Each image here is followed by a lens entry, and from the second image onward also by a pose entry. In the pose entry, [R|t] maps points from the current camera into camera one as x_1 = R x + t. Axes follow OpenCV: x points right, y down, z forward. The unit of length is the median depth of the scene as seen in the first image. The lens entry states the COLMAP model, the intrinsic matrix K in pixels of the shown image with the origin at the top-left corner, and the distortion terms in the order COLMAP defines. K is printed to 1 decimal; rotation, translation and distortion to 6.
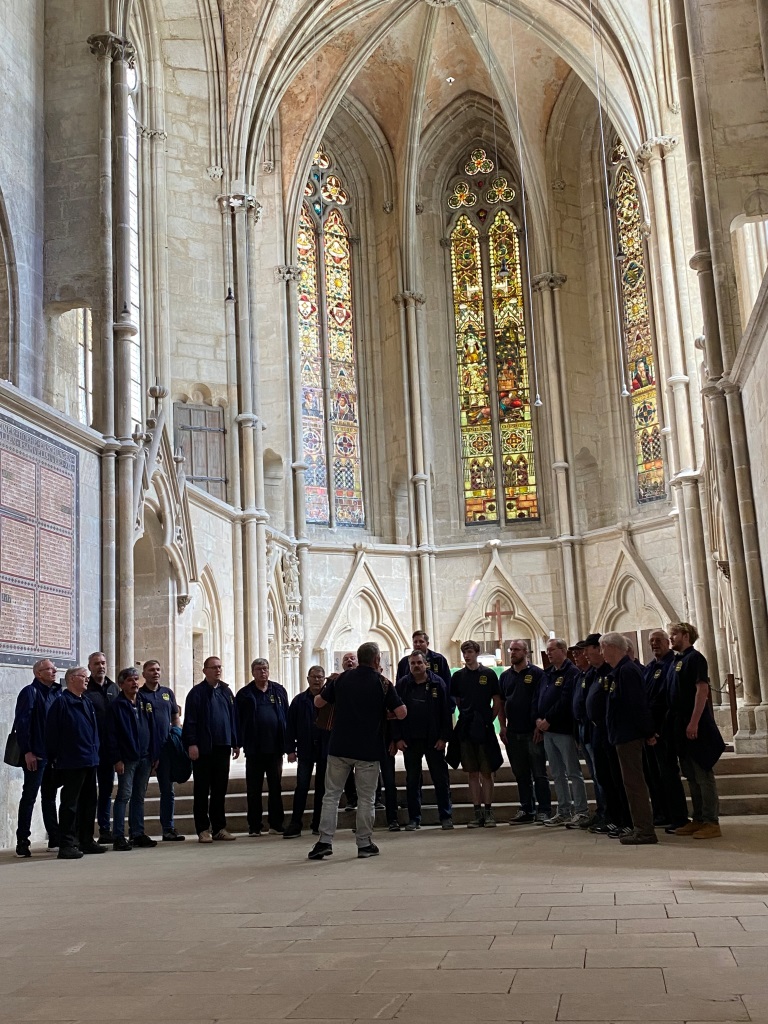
lens RADIAL K [[1145.7, 0, 392.2], [0, 1145.7, 509.2], [0, 0, 1]] dist [0.134269, 0.000000]
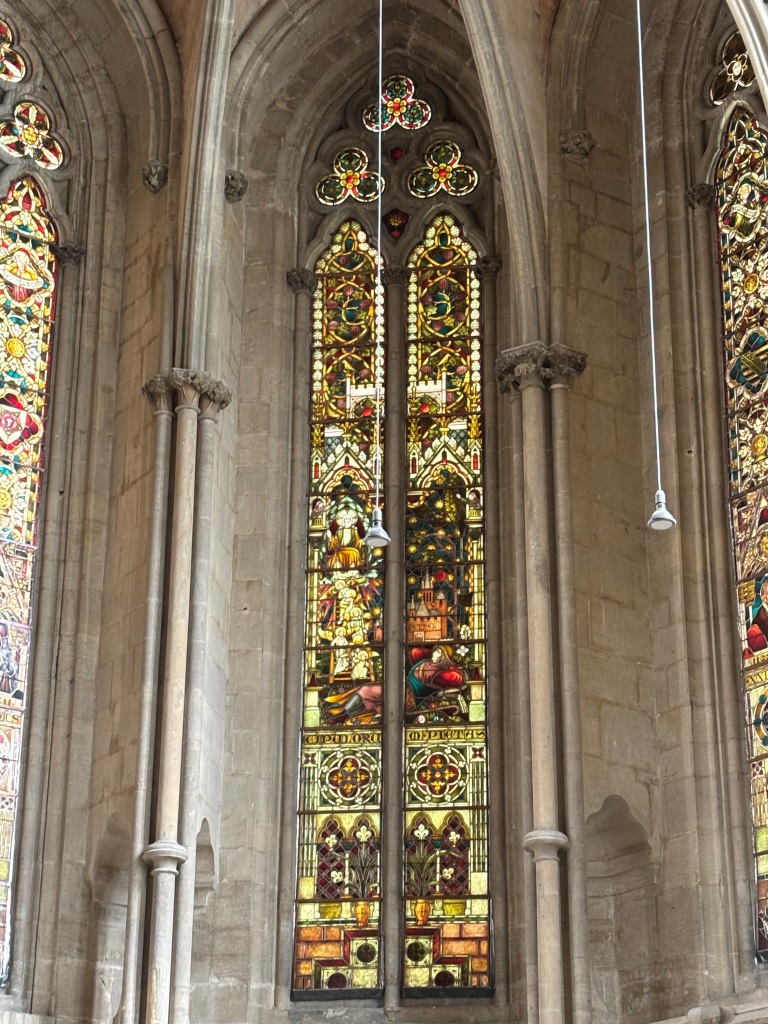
lens RADIAL K [[2215.9, 0, 379.5], [0, 2215.9, 516.6], [0, 0, 1]] dist [0.258494, 0.000000]
pose [[0.997858, 0.065075, 0.006672, 0.077065], [-0.062070, 0.974087, -0.217490, 0.018158], [-0.020652, 0.216610, 0.976040, 0.270181]]
